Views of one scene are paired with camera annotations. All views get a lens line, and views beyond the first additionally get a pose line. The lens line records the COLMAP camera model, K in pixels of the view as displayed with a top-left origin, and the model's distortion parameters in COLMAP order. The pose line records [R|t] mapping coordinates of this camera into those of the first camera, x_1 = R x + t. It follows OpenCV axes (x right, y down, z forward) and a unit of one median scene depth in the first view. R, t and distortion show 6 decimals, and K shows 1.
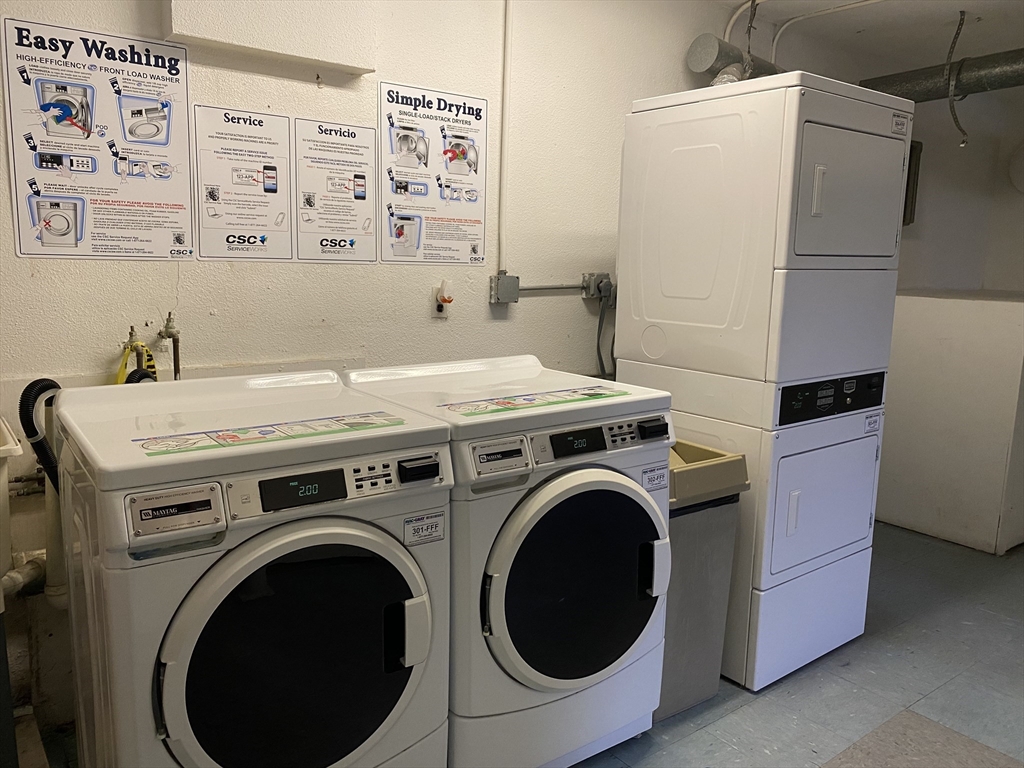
lens RADIAL K [[775.5, 0, 508.7], [0, 775.5, 384.6], [0, 0, 1]] dist [0.002715, -0.024627]
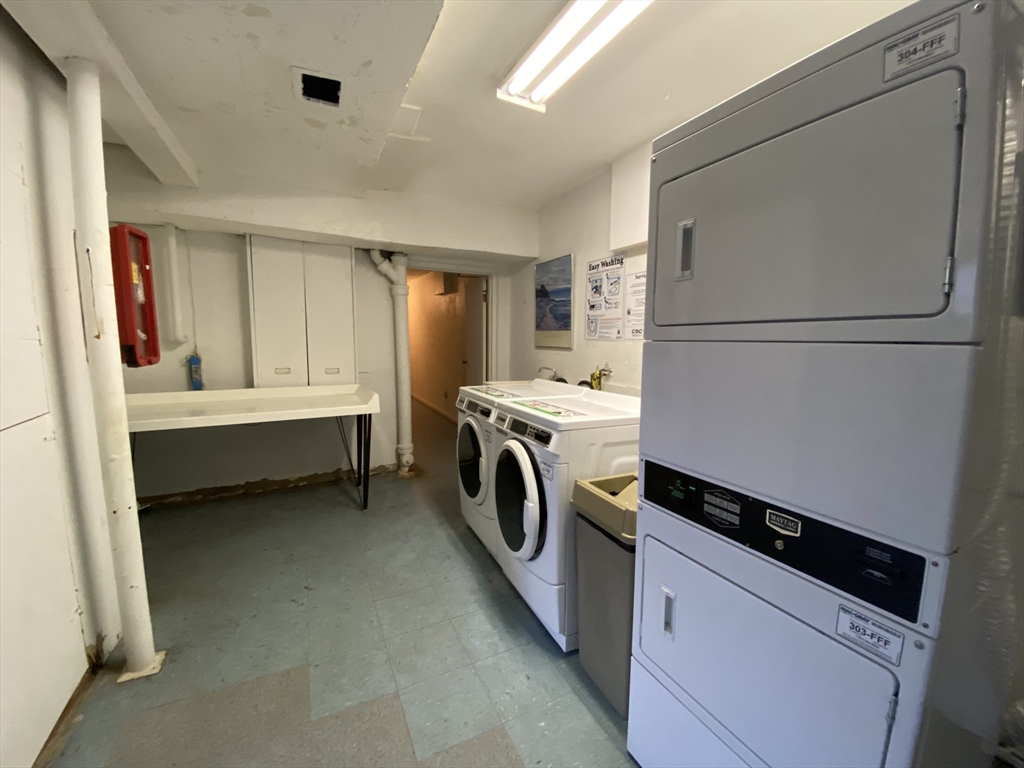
lens RADIAL K [[406.6, 0, 505.6], [0, 406.6, 379.2], [0, 0, 1]] dist [0.008516, -0.012606]
pose [[-0.191866, 0.079689, -0.978181, 0.930783], [-0.156556, 0.981450, 0.110663, -0.134207], [0.968854, 0.174372, -0.175831, 0.944349]]
